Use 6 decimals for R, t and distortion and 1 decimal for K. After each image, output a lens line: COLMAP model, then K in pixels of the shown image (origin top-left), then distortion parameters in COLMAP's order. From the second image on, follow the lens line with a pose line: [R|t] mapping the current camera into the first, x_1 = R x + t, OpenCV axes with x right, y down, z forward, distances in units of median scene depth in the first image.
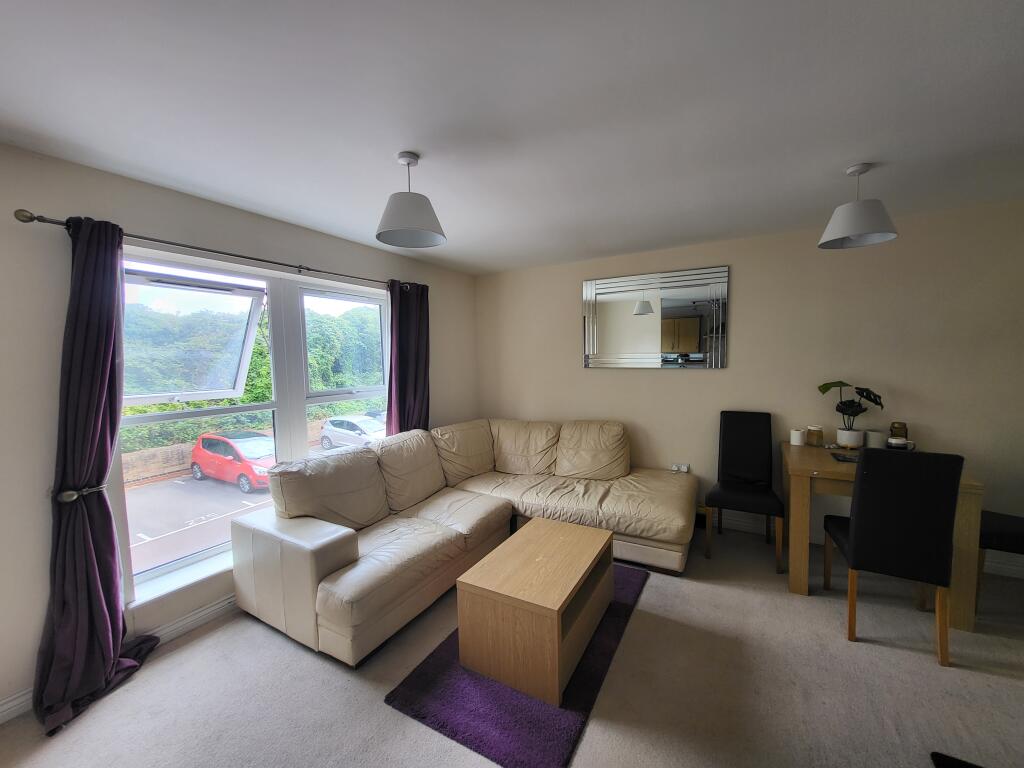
lens RADIAL K [[404.1, 0, 517.6], [0, 404.1, 383.6], [0, 0, 1]] dist [-0.000433, -0.000251]
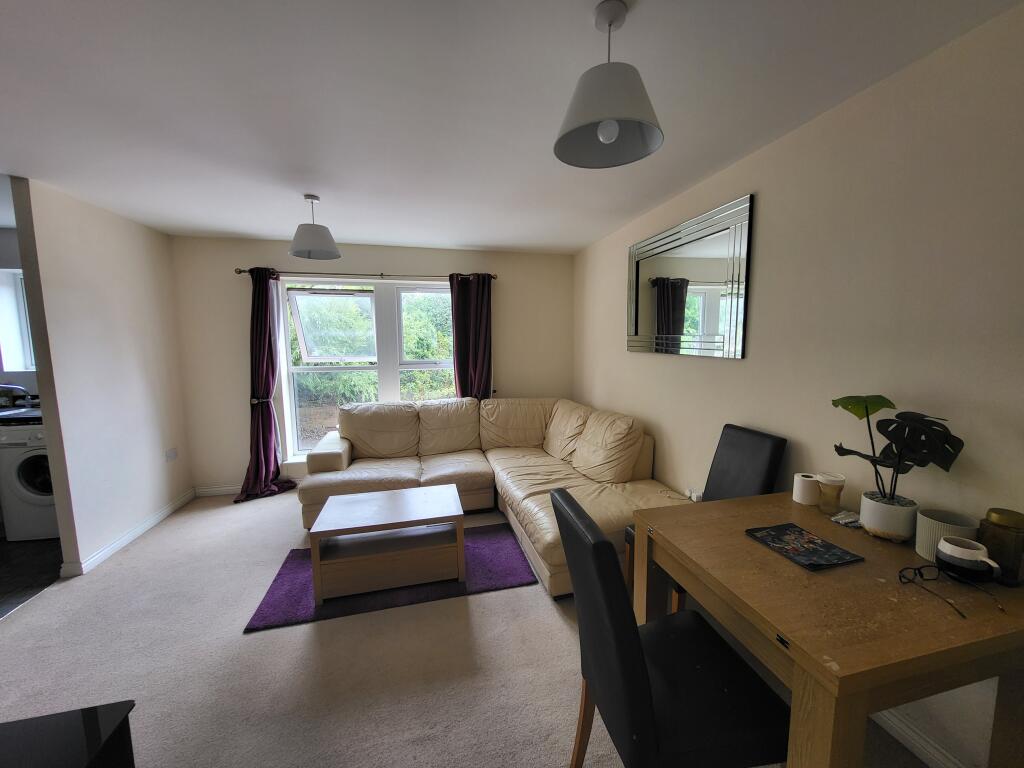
lens RADIAL K [[404.1, 0, 533.8], [0, 404.1, 383.2], [0, 0, 1]] dist [-0.000433, -0.000251]
pose [[0.687621, 0.094497, -0.719895, 0.817493], [-0.053345, 0.995390, 0.079707, -0.037271], [0.724108, -0.016405, 0.689492, 0.341844]]
